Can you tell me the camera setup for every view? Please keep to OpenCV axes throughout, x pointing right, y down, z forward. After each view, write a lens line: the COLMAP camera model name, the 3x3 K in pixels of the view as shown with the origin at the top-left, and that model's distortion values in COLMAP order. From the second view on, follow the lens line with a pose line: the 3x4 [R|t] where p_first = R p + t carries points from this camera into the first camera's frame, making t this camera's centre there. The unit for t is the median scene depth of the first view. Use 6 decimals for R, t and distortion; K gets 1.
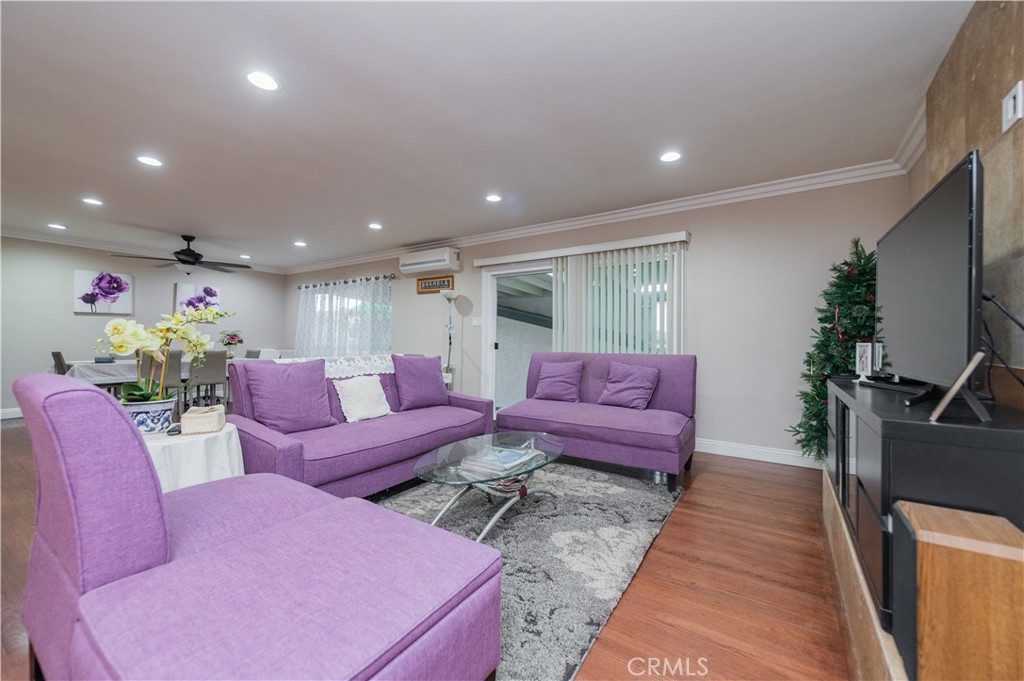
lens RADIAL K [[402.2, 0, 514.4], [0, 402.2, 338.4], [0, 0, 1]] dist [0.013620, -0.003402]
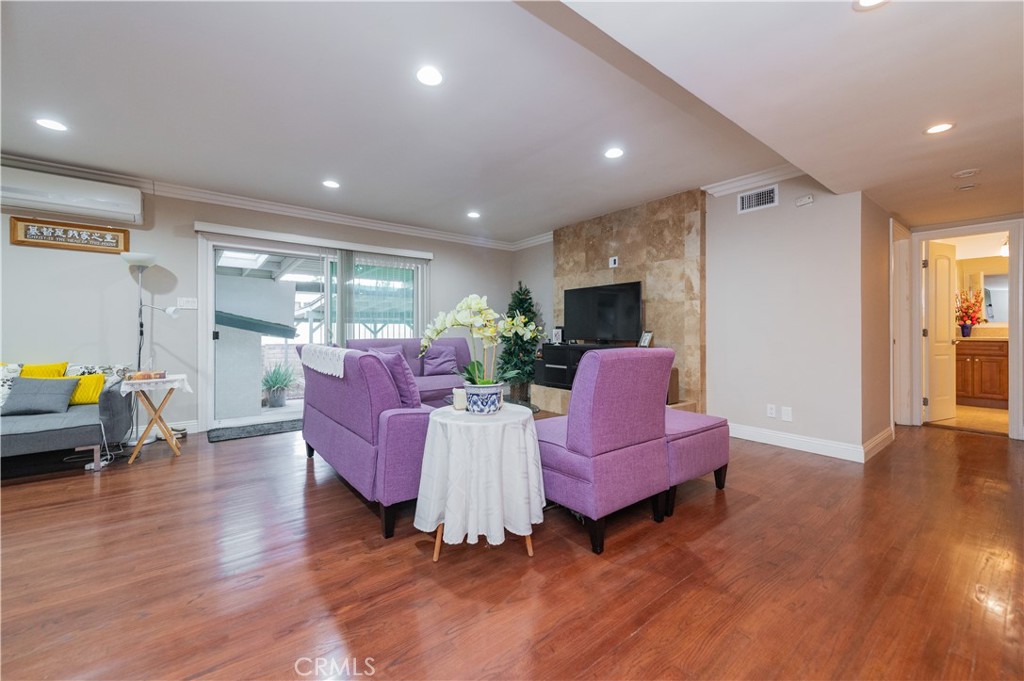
lens RADIAL K [[402.2, 0, 510.3], [0, 402.2, 332.0], [0, 0, 1]] dist [0.013620, -0.003402]
pose [[0.323746, -0.005192, 0.946130, -0.583397], [-0.004592, 0.999965, 0.007058, 0.003966], [-0.946133, -0.006629, 0.323710, 0.179307]]
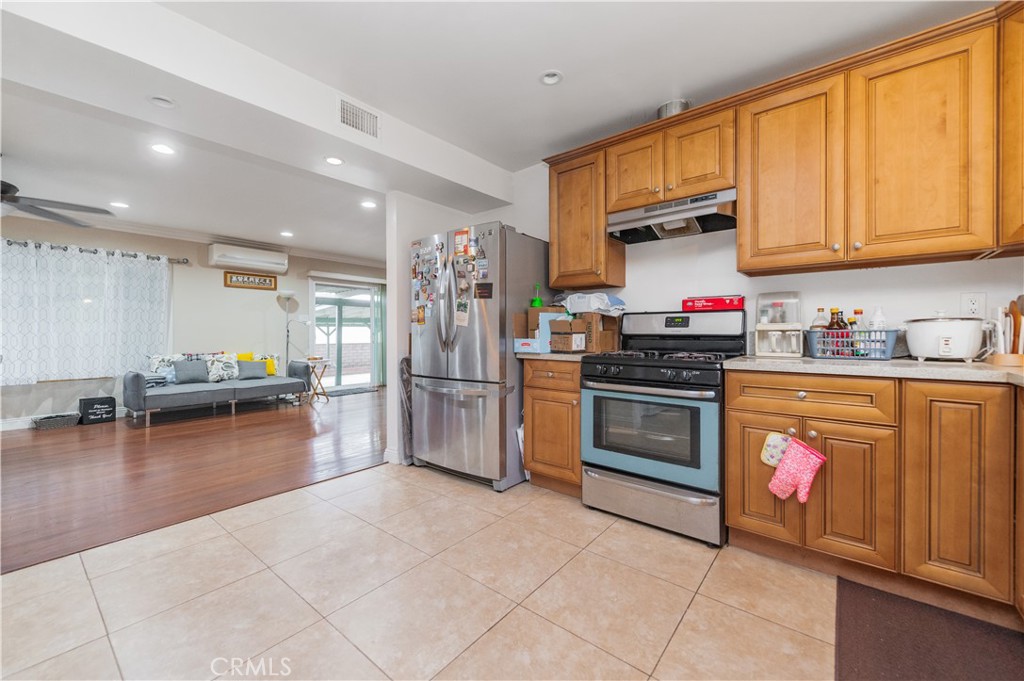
lens RADIAL K [[402.2, 0, 510.8], [0, 402.2, 335.4], [0, 0, 1]] dist [0.013620, -0.003402]
pose [[0.098151, -0.011612, 0.995104, -1.233289], [-0.001870, 0.999928, 0.011852, -0.003270], [-0.995170, -0.003025, 0.098122, 0.216629]]
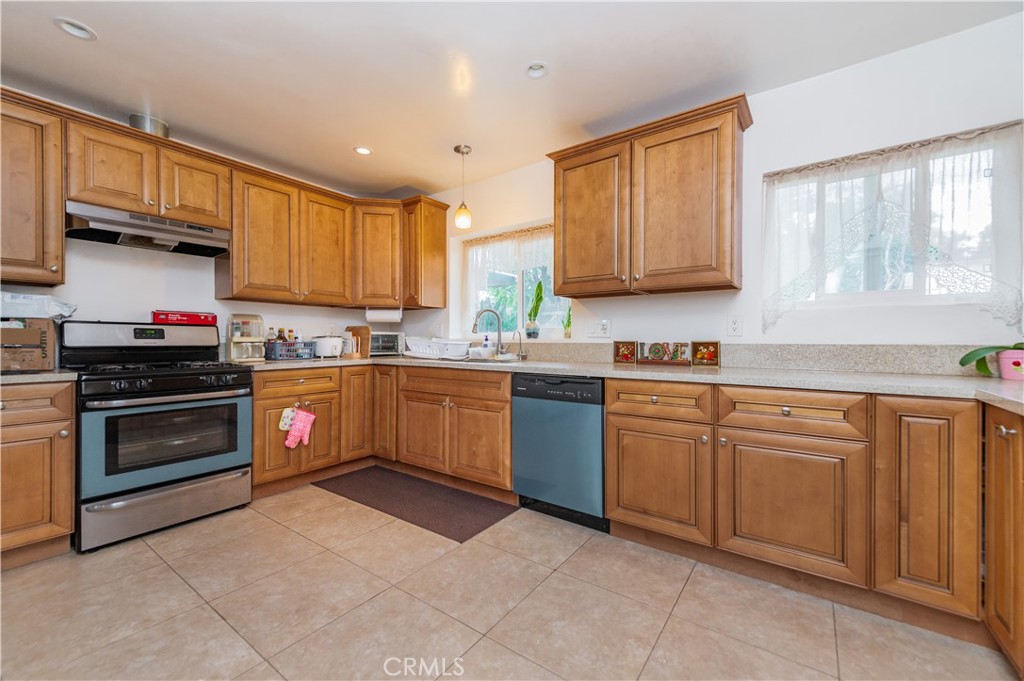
lens RADIAL K [[402.2, 0, 519.6], [0, 402.2, 341.7], [0, 0, 1]] dist [0.013620, -0.003402]
pose [[-0.999683, -0.005508, 0.024566, -1.194472], [-0.005524, 0.999985, -0.000596, -0.006108], [-0.024563, -0.000731, -0.999698, 0.517537]]
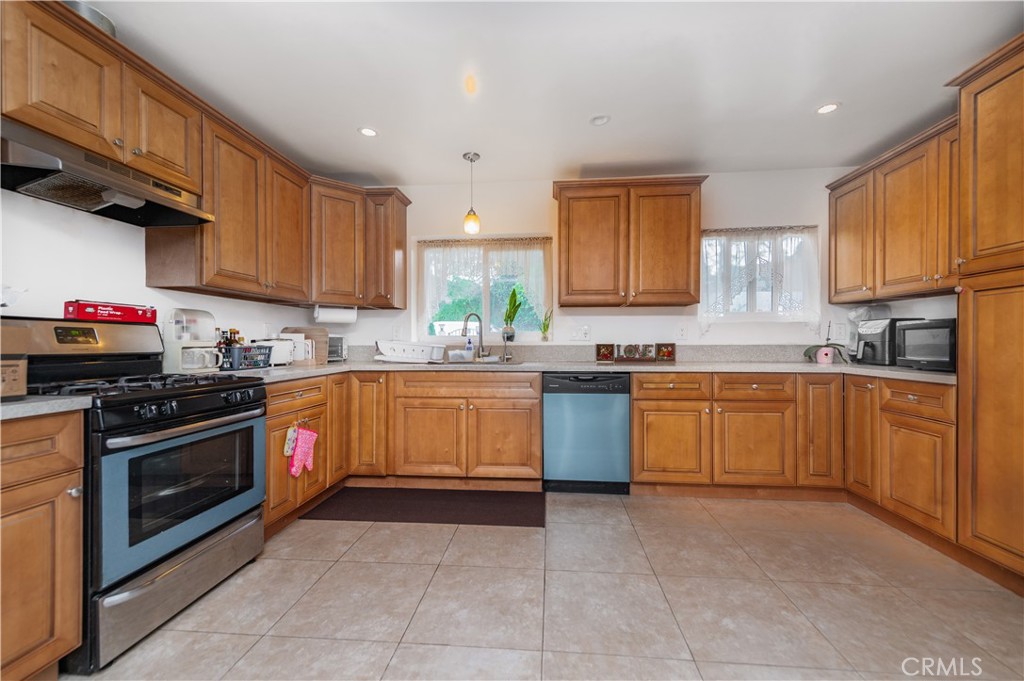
lens RADIAL K [[402.2, 0, 518.5], [0, 402.2, 342.0], [0, 0, 1]] dist [0.013620, -0.003402]
pose [[-0.872072, -0.002703, -0.489369, -0.909248], [0.001051, 0.999972, -0.007395, -0.005717], [0.489376, -0.006964, -0.872045, 0.492894]]
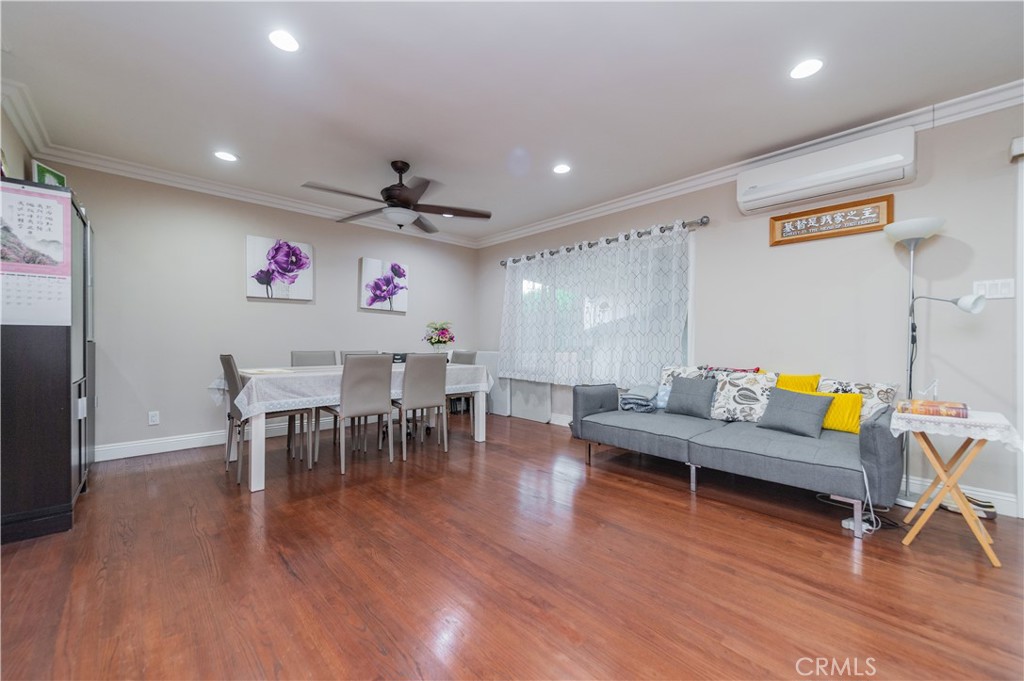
lens RADIAL K [[402.2, 0, 510.9], [0, 402.2, 340.9], [0, 0, 1]] dist [0.013620, -0.003402]
pose [[0.972529, -0.004159, -0.232744, -0.477345], [0.005078, 0.999981, 0.003350, 0.010818], [0.232726, -0.004440, 0.972532, 0.427025]]
